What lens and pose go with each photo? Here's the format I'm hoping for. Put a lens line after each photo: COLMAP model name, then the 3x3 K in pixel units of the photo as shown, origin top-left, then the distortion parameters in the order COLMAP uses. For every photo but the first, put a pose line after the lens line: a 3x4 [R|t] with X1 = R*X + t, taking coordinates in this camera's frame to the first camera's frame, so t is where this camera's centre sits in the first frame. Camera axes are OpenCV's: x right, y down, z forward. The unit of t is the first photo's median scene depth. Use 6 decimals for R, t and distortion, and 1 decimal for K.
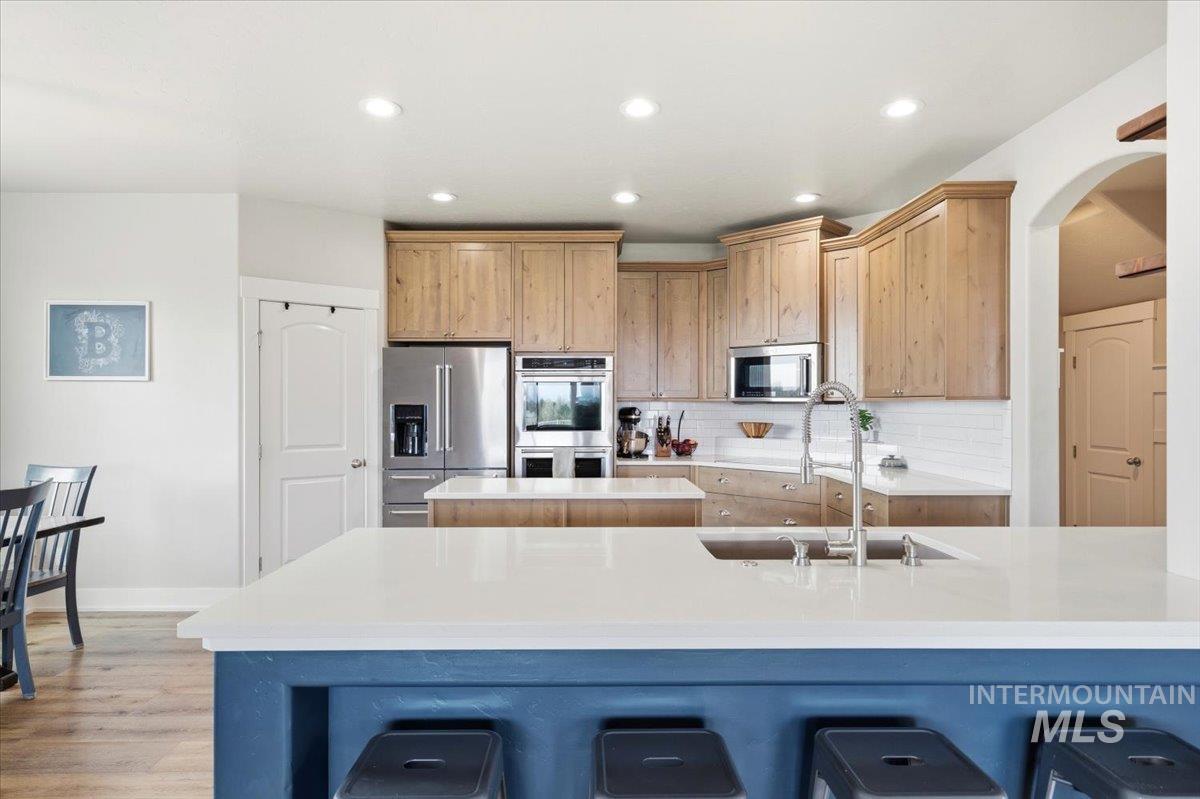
lens RADIAL K [[690.0, 0, 600.0], [0, 690.0, 399.5], [0, 0, 1]] dist [0.001617, 0.000215]
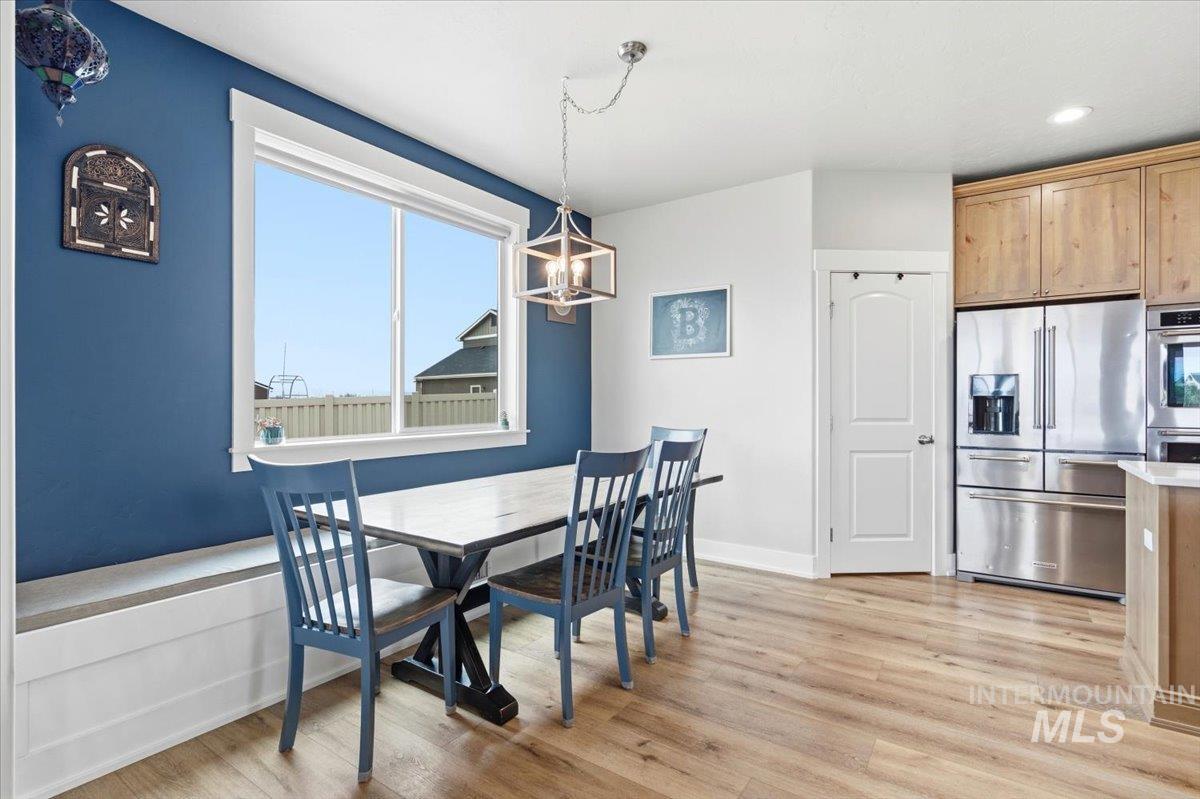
lens RADIAL K [[569.8, 0, 595.1], [0, 569.8, 398.0], [0, 0, 1]] dist [0.000994, 0.000808]
pose [[0.812746, -0.001097, -0.582617, -0.292831], [0.001441, 0.999999, 0.000127, 0.039257], [0.582616, -0.000943, 0.812747, 0.127726]]
